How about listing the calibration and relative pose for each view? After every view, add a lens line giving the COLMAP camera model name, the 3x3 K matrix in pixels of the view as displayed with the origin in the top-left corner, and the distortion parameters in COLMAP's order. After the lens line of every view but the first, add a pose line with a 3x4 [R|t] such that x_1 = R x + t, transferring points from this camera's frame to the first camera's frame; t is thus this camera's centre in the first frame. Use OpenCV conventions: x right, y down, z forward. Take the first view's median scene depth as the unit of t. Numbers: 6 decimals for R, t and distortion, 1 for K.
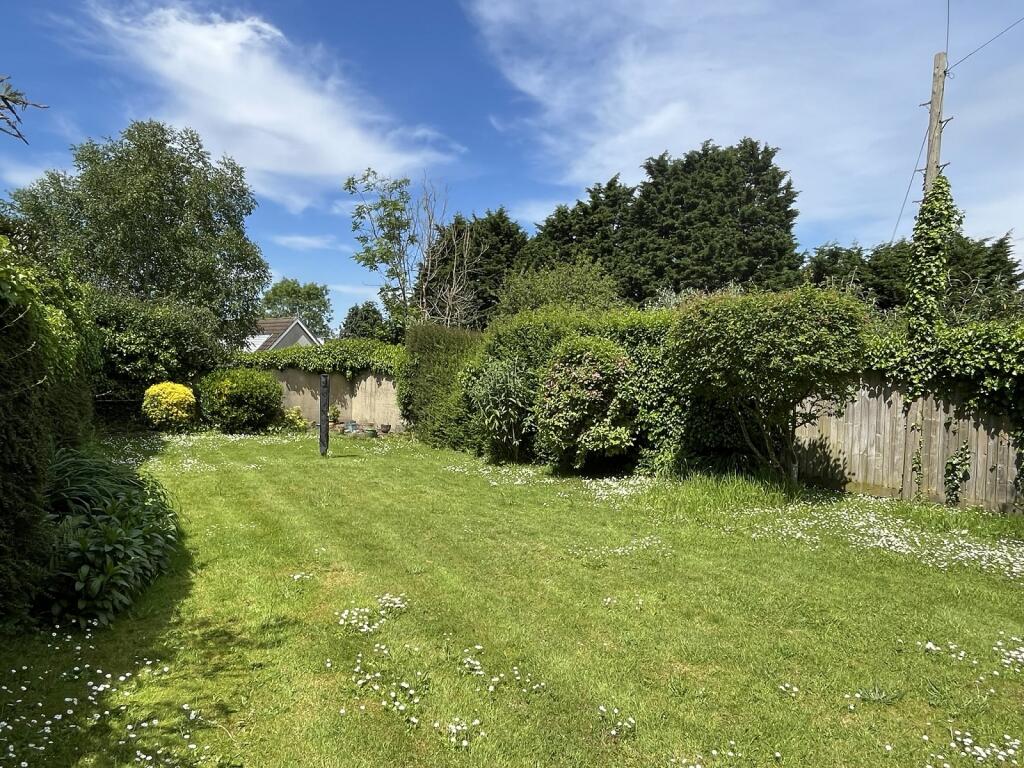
lens RADIAL K [[627.1, 0, 510.7], [0, 627.1, 383.0], [0, 0, 1]] dist [-0.001760, -0.000763]
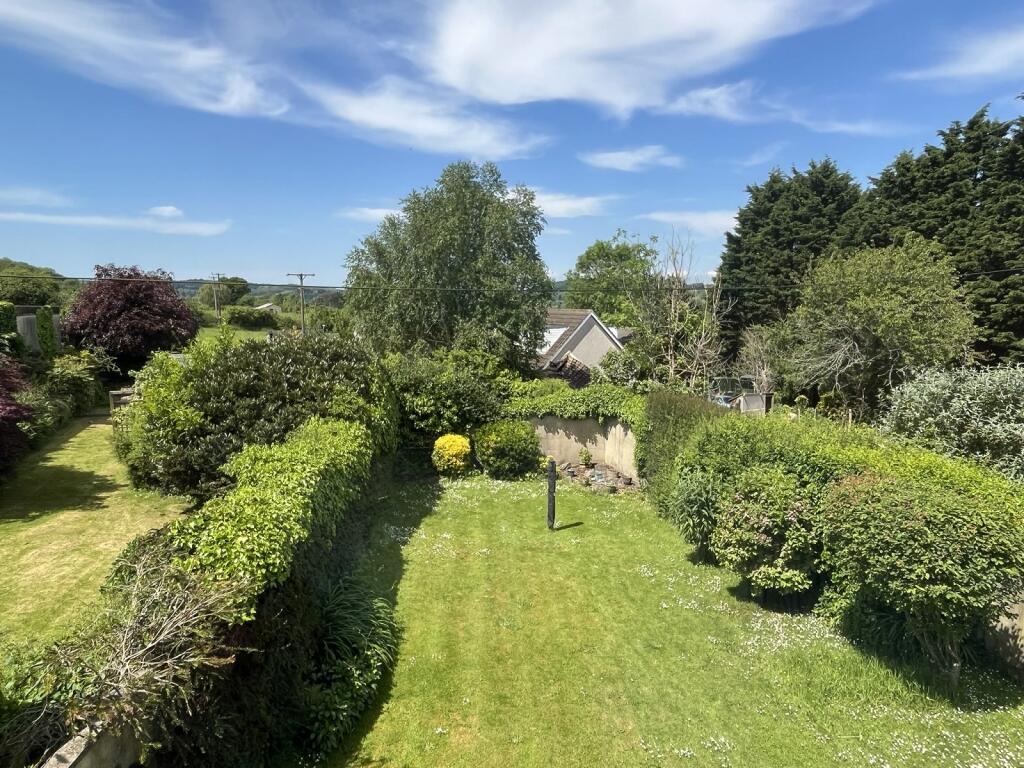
lens RADIAL K [[658.9, 0, 512.4], [0, 658.9, 384.8], [0, 0, 1]] dist [0.004172, -0.005174]
pose [[0.885685, 0.034464, -0.463006, 0.137040], [0.000054, 0.997234, 0.074332, -0.166160], [0.464287, -0.065860, 0.883233, -0.075793]]
